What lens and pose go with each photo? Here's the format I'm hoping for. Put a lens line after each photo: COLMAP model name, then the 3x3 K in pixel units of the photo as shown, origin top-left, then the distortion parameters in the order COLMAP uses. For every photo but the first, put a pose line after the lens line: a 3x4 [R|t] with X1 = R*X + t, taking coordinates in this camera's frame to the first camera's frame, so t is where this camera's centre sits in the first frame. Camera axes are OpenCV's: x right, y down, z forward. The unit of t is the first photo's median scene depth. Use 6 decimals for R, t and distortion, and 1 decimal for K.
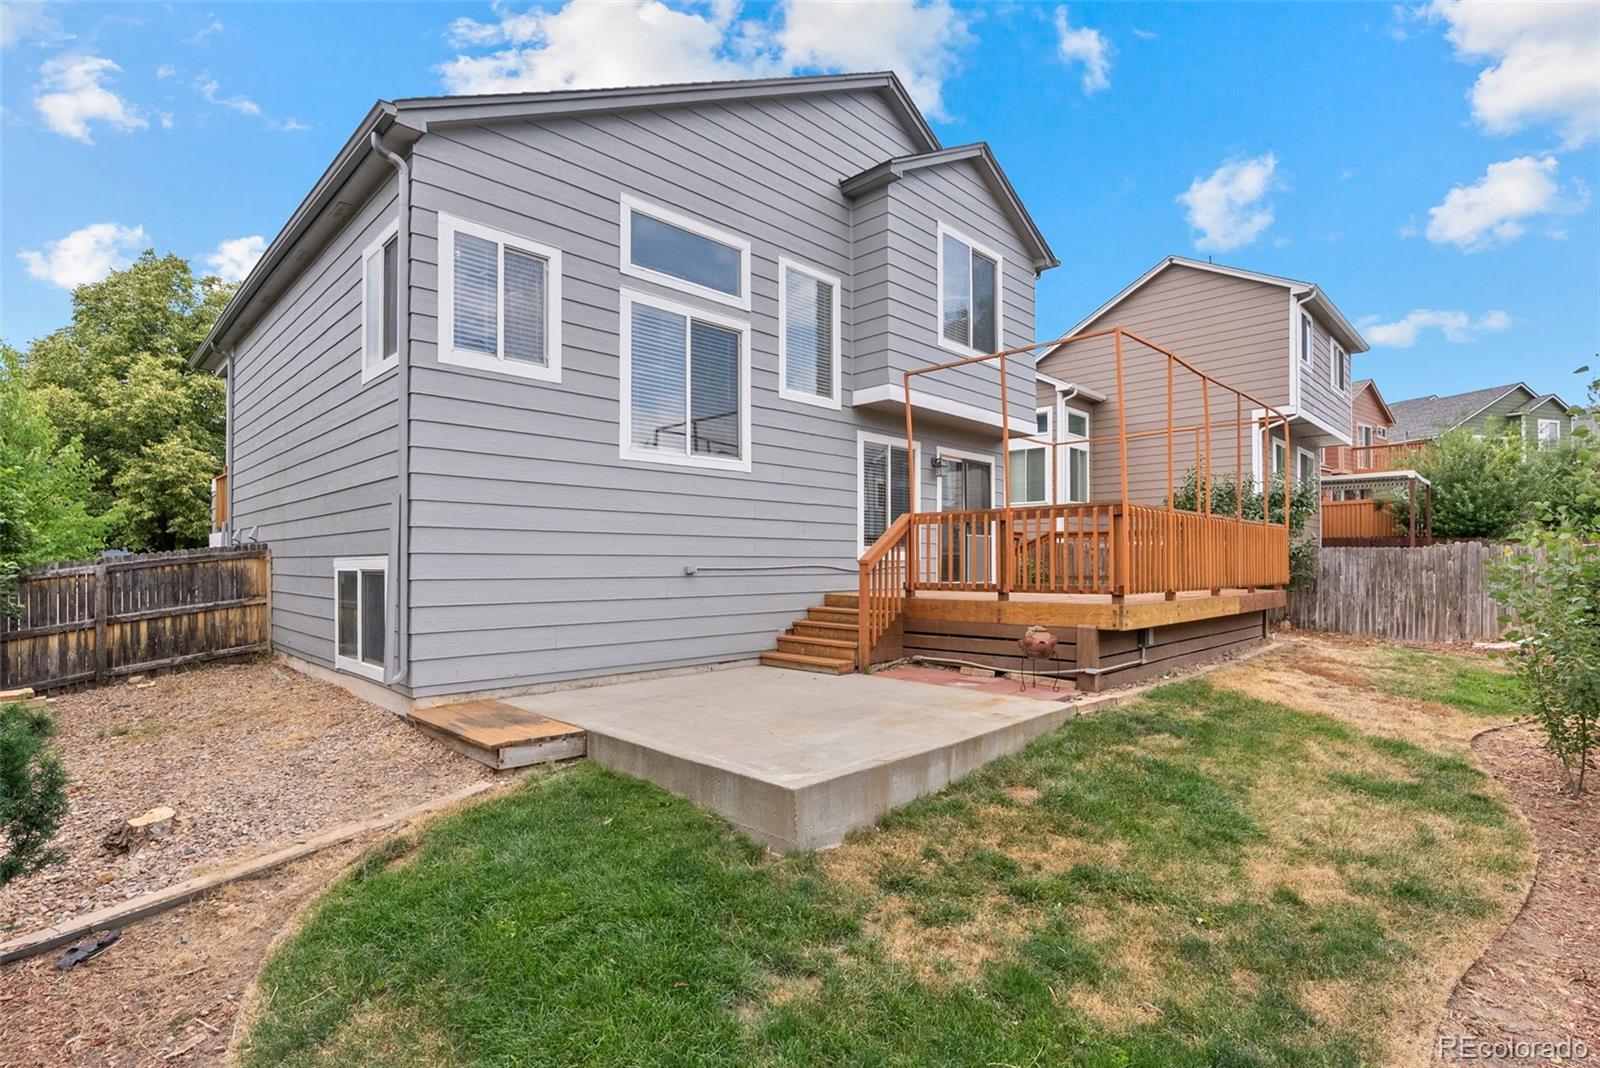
lens RADIAL K [[766.8, 0, 798.8], [0, 766.8, 545.4], [0, 0, 1]] dist [-0.001223, 0.000176]
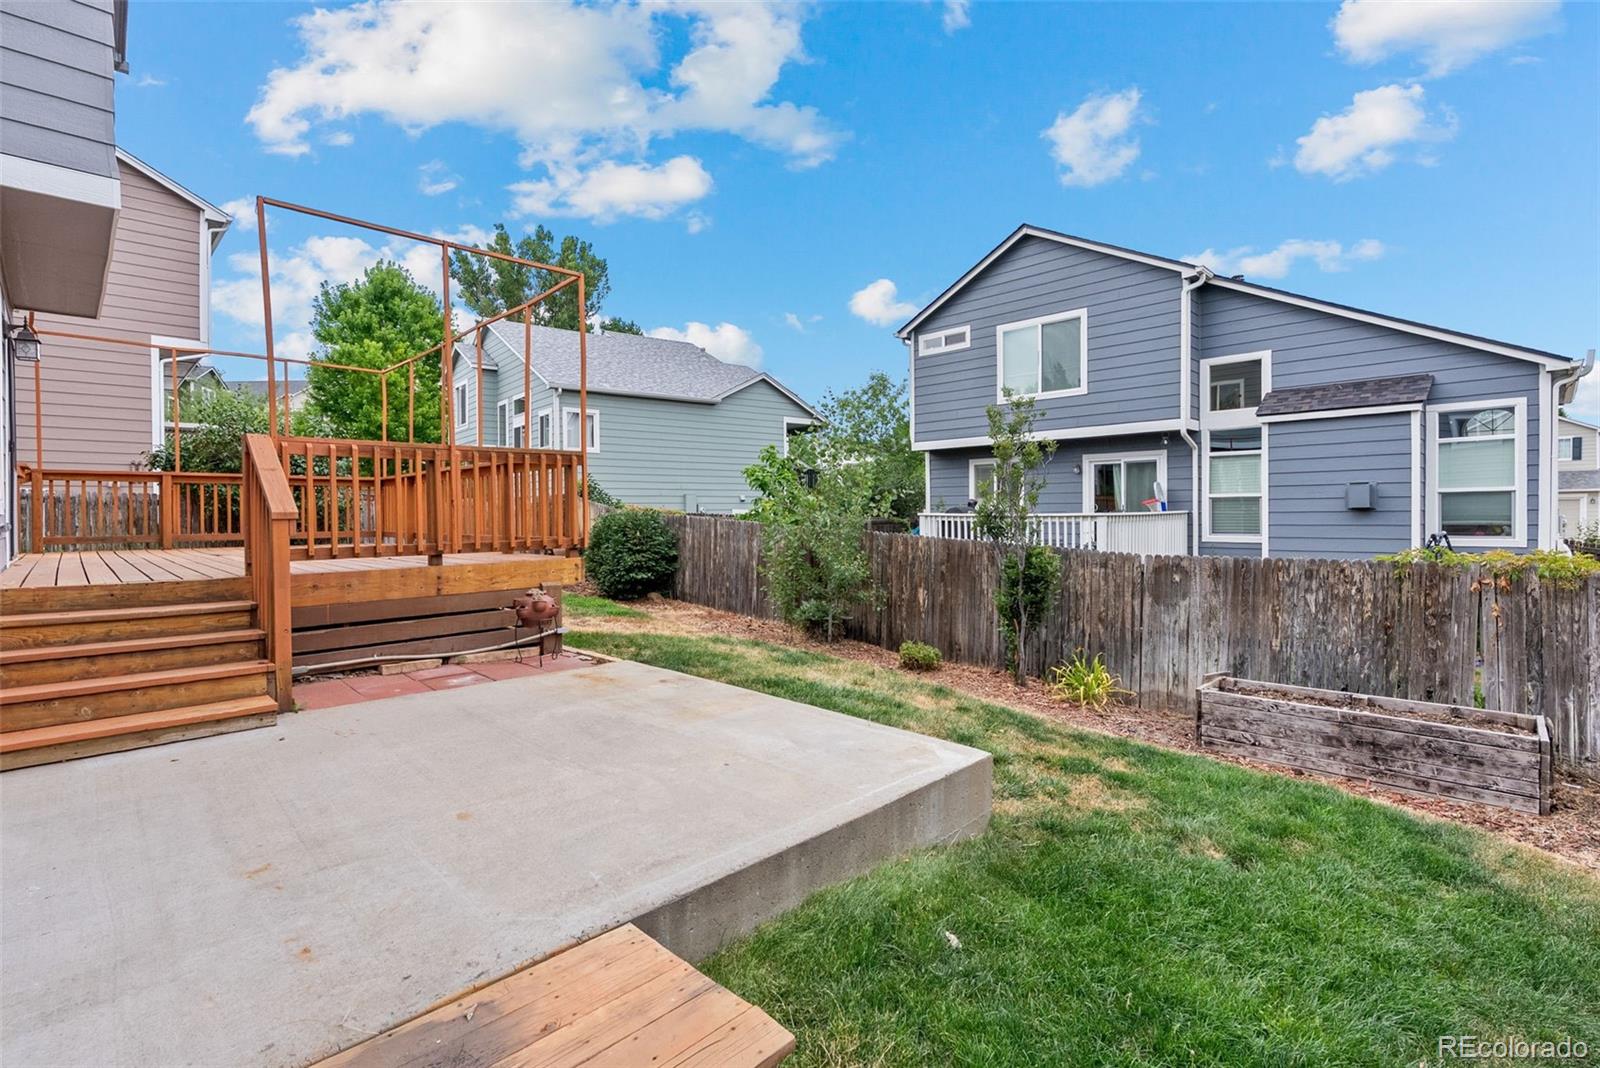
lens RADIAL K [[734.3, 0, 803.5], [0, 734.3, 527.8], [0, 0, 1]] dist [-0.003151, 0.002073]
pose [[-0.000037, -0.014088, 0.999901, -0.500036], [-0.017108, 0.999754, 0.014086, 0.020028], [-0.999854, -0.017106, -0.000278, 0.691912]]
